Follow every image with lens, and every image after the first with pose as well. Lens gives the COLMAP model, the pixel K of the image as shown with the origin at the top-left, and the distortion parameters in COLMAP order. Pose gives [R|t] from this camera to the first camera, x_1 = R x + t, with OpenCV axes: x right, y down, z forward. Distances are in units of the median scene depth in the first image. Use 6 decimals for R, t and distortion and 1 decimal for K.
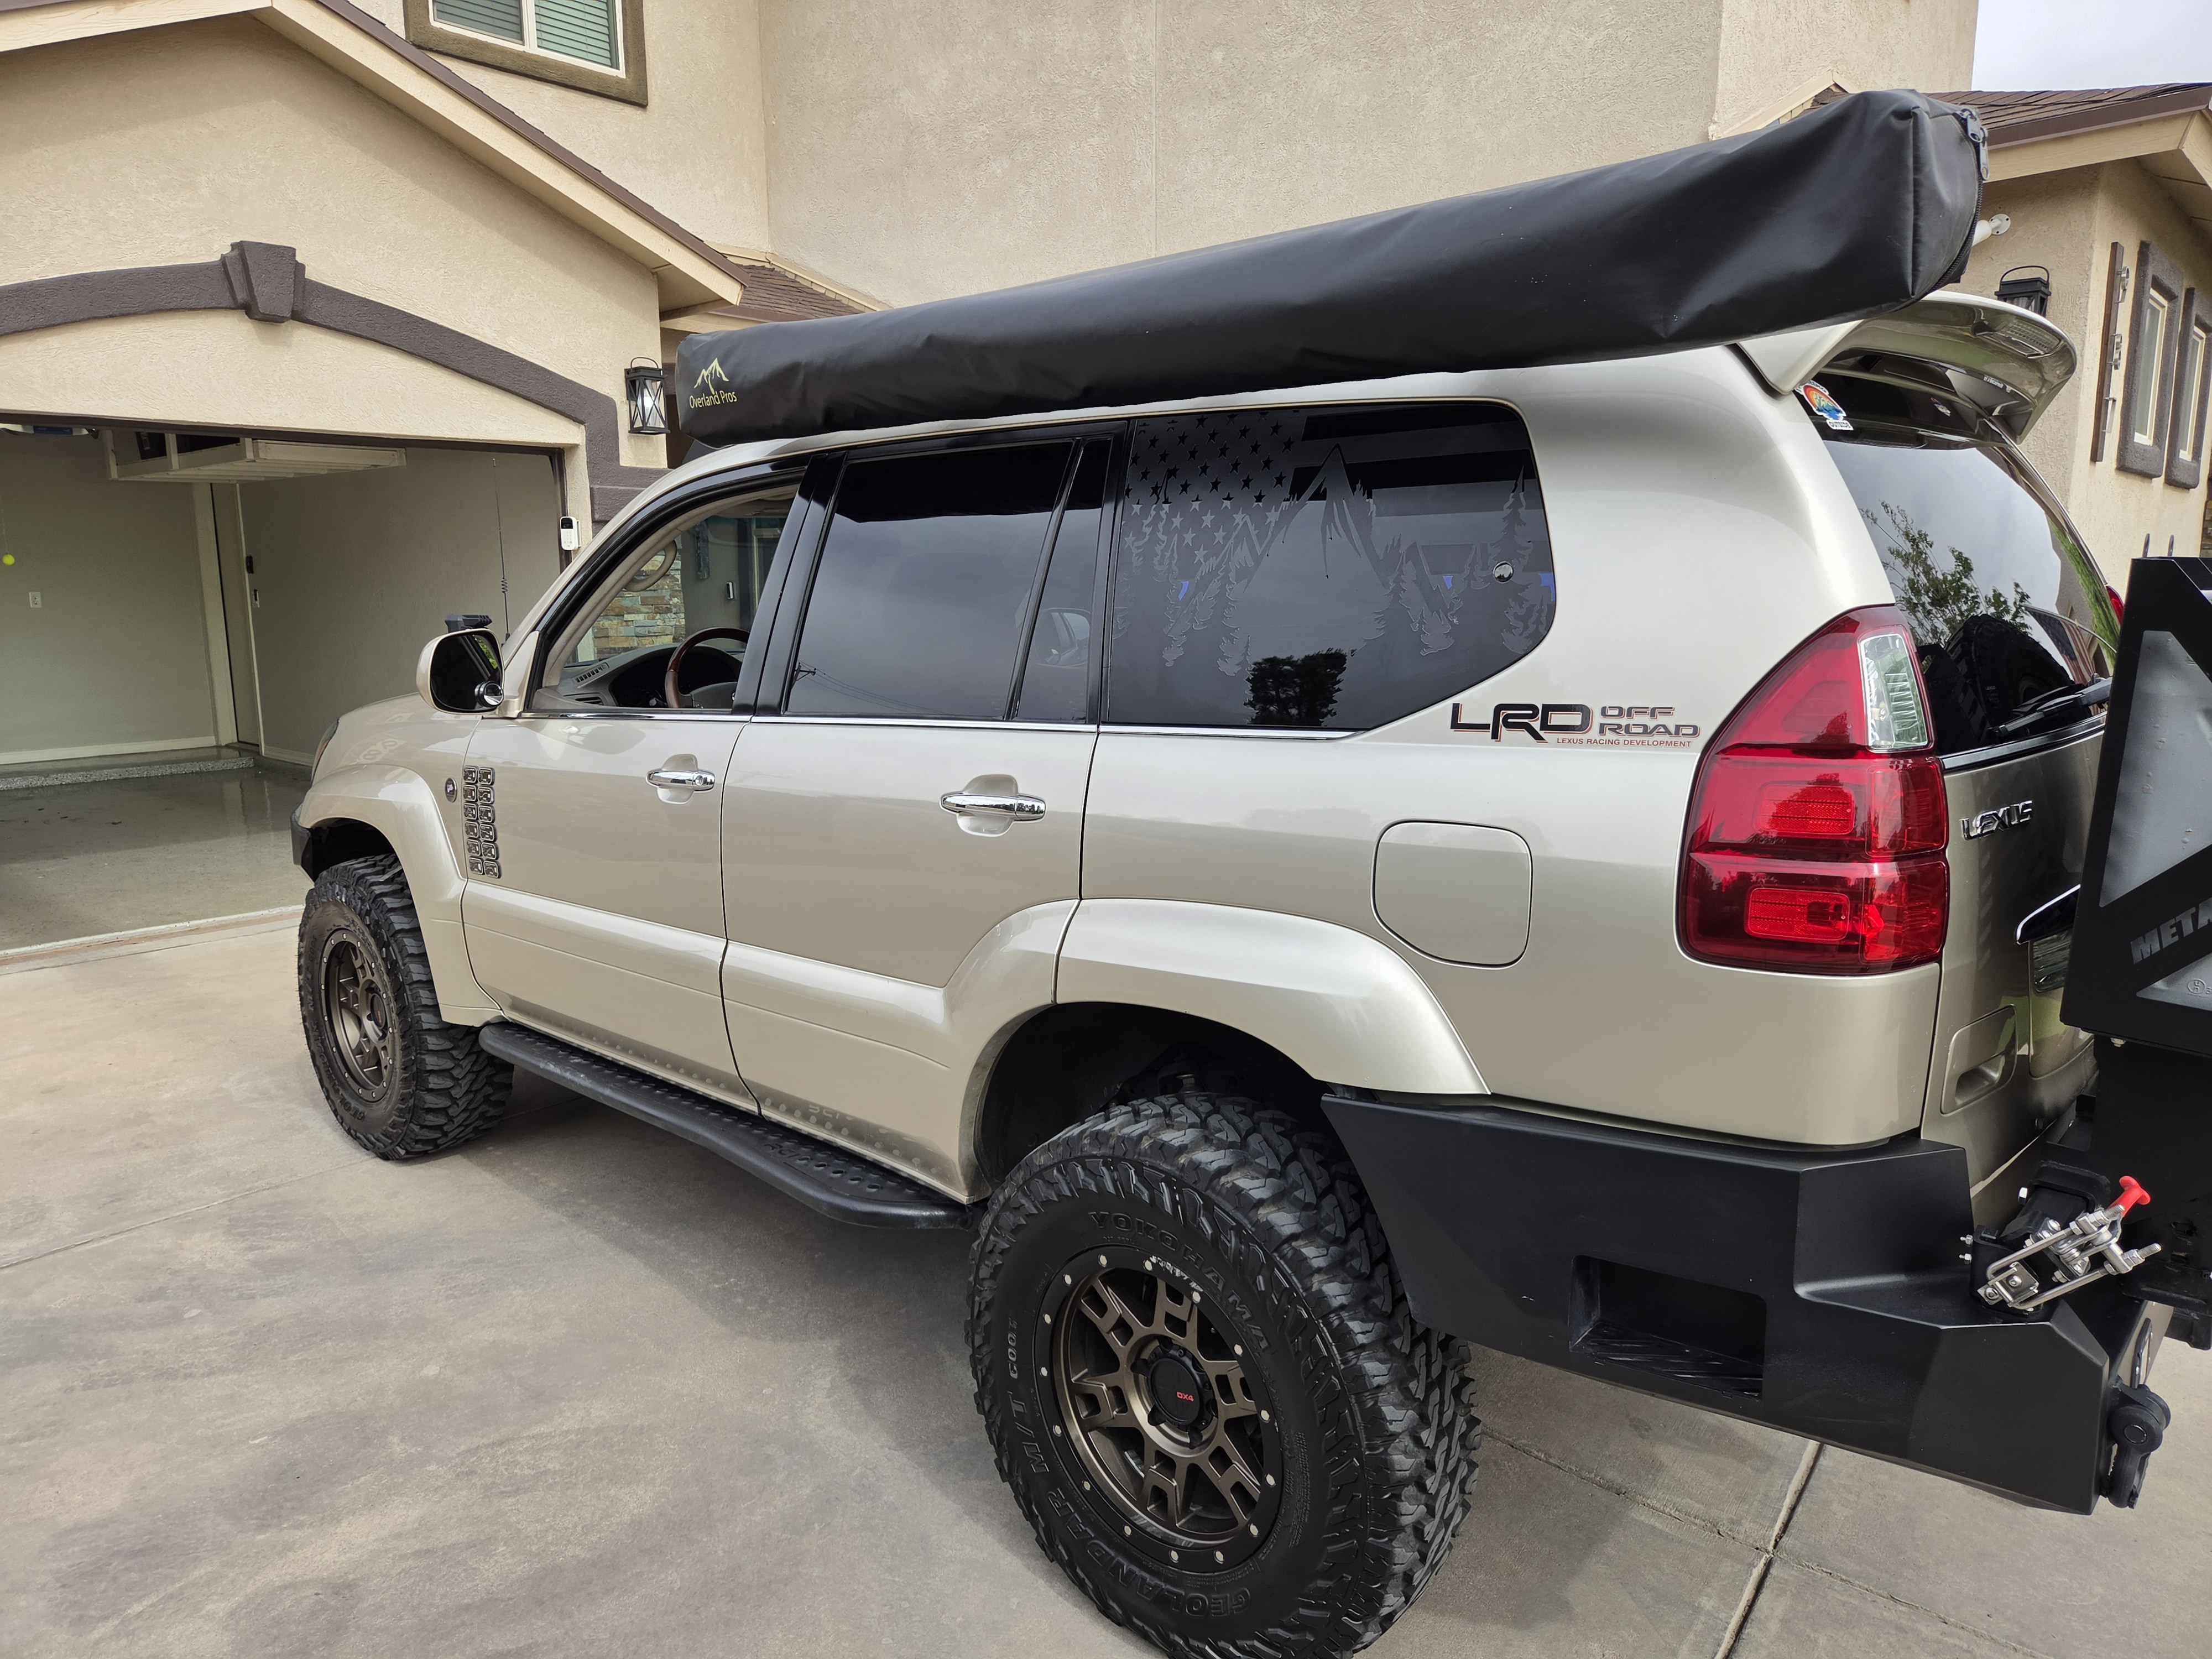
lens RADIAL K [[1501.7, 0, 1105.5], [0, 1501.7, 826.1], [0, 0, 1]] dist [0.038734, -0.031366]
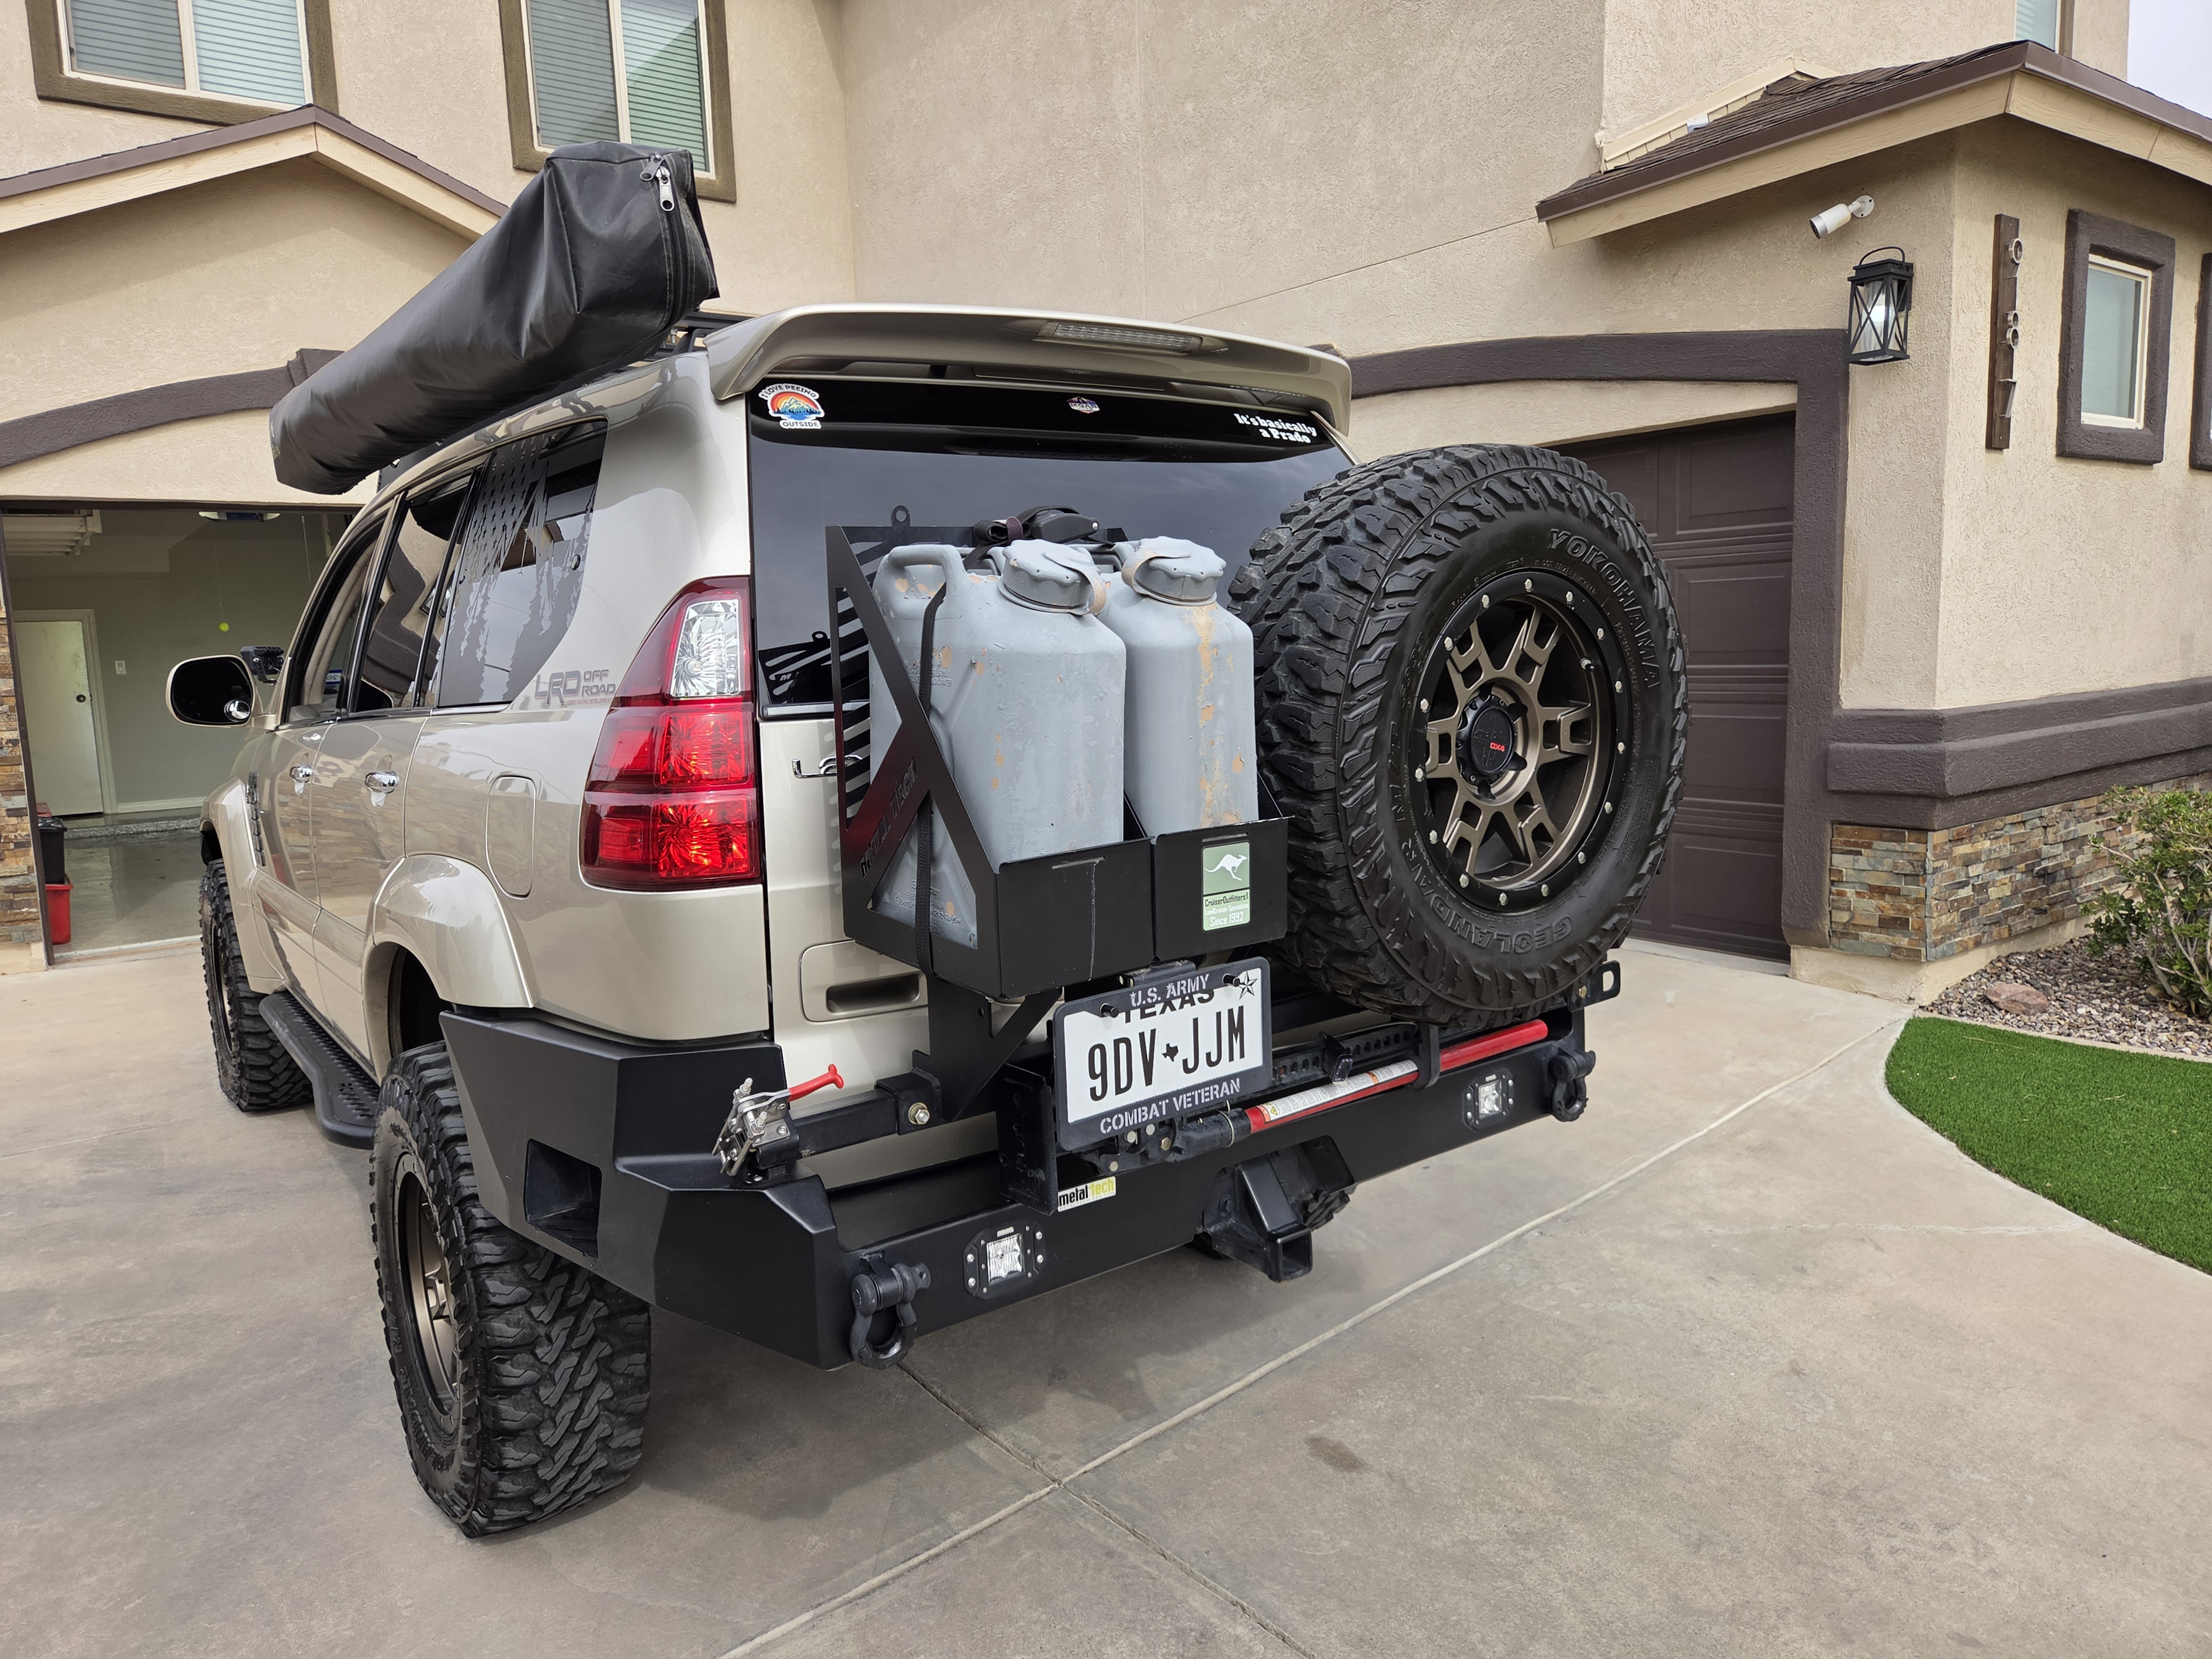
lens RADIAL K [[1501.7, 0, 1093.0], [0, 1501.7, 831.5], [0, 0, 1]] dist [0.038734, -0.031366]
pose [[0.977962, -0.000888, -0.208783, 0.279137], [-0.005249, 0.999570, -0.028838, 0.021983], [0.208719, 0.029298, 0.977537, -0.016177]]
